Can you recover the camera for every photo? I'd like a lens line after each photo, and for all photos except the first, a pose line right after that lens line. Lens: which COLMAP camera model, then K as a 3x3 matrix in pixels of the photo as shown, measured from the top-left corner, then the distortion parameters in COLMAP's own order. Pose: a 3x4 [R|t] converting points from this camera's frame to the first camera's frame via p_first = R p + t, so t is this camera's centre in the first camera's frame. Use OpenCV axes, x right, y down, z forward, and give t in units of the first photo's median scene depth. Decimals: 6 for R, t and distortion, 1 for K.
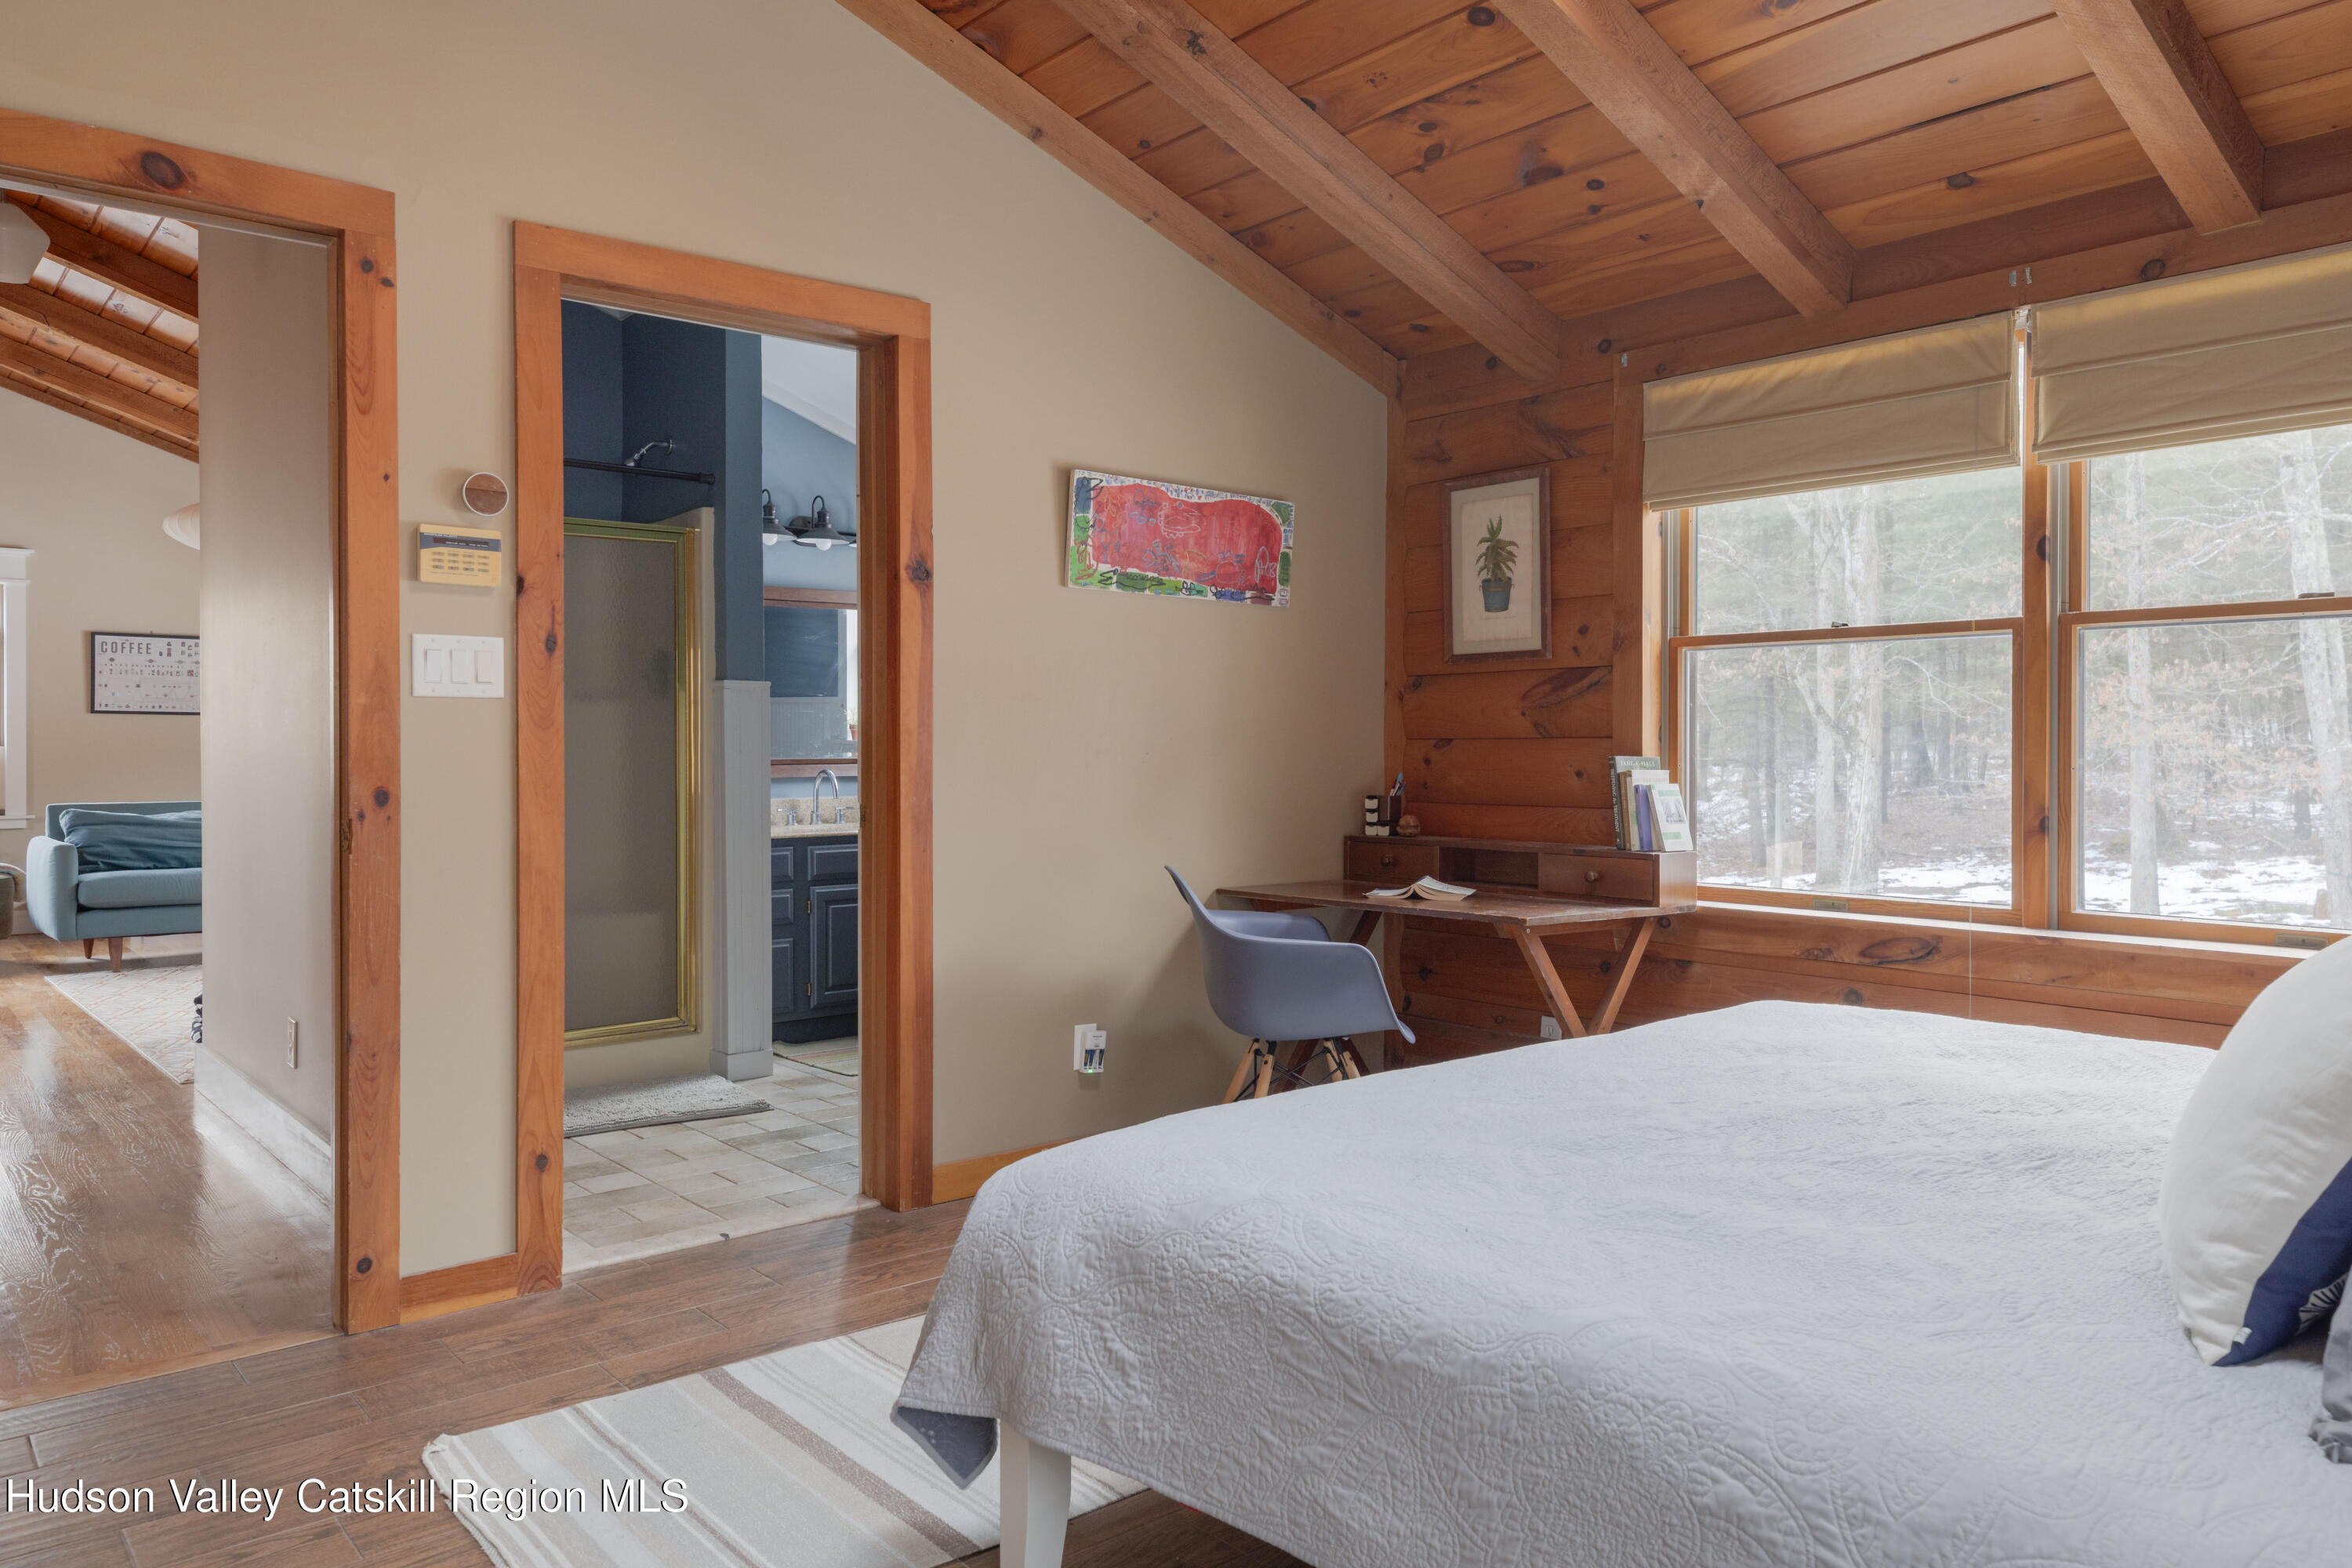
lens RADIAL K [[1593.5, 0, 1165.3], [0, 1593.5, 777.0], [0, 0, 1]] dist [0.007702, -0.001759]
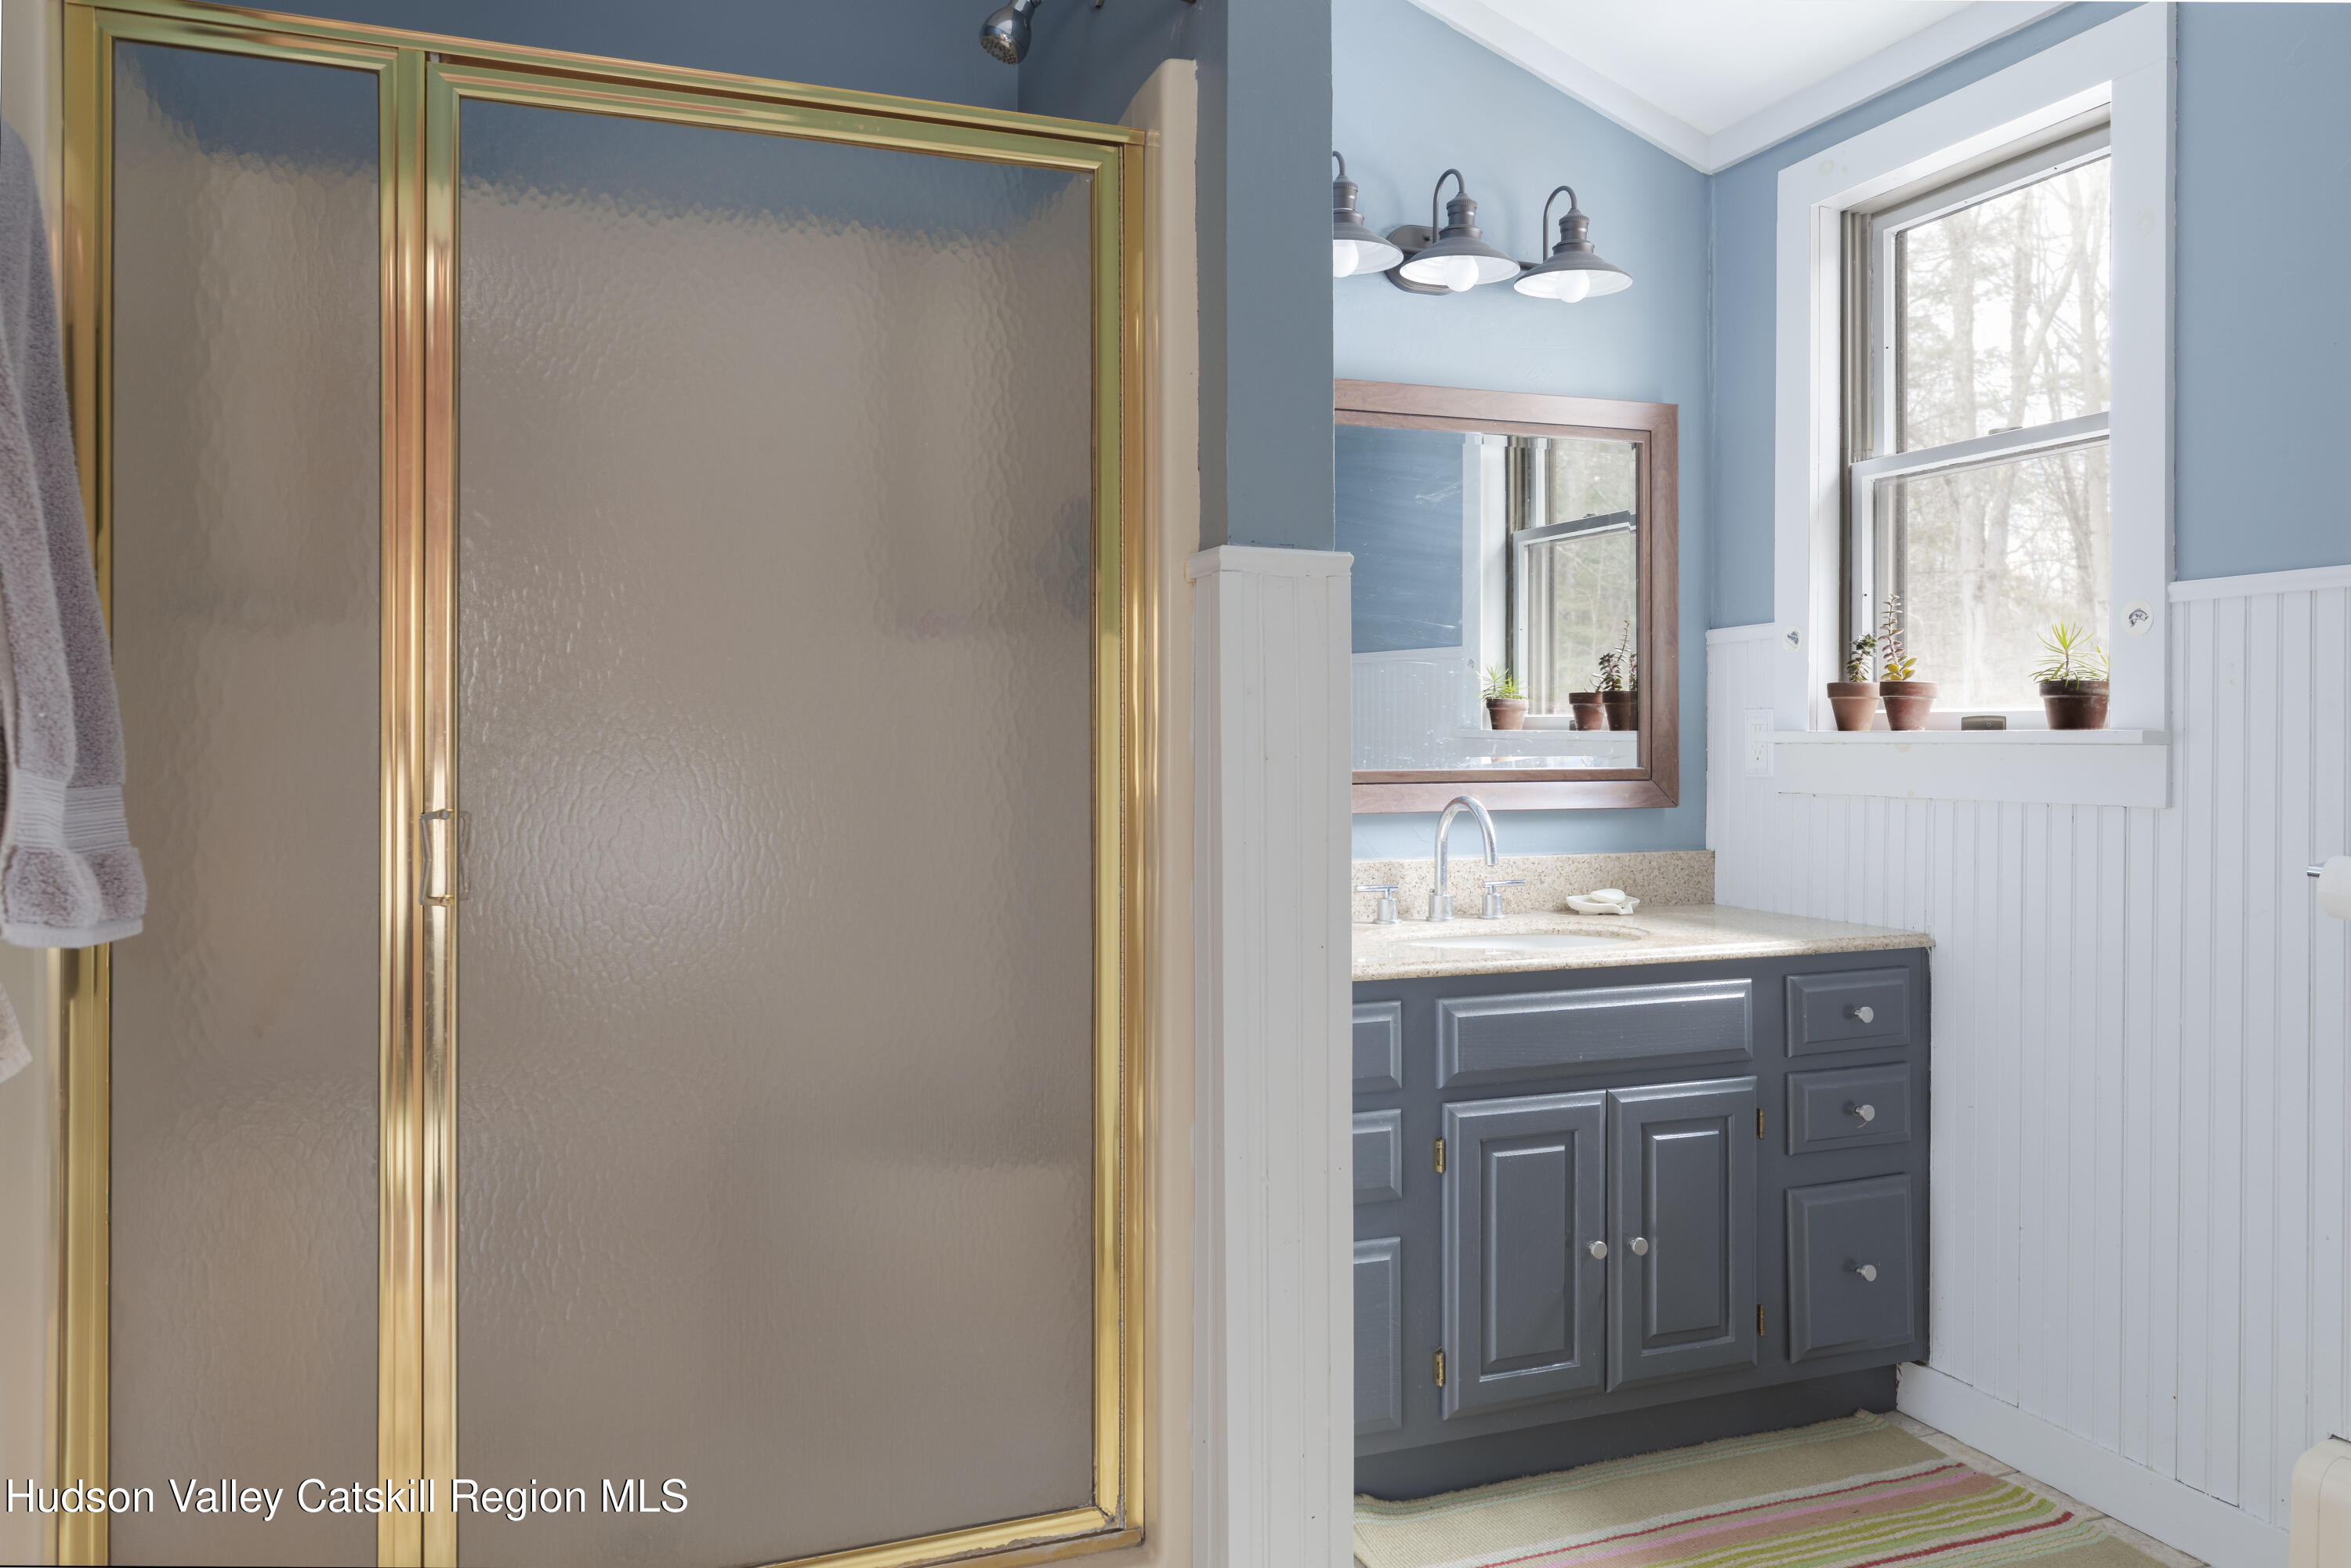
lens RADIAL K [[1776.7, 0, 1178.1], [0, 1776.7, 774.8], [0, 0, 1]] dist [0.006175, 0.000275]
pose [[0.948226, 0.005111, -0.317554, -0.145628], [-0.004844, 0.999987, 0.001632, -0.011691], [0.317559, -0.000010, 0.948239, 0.563375]]
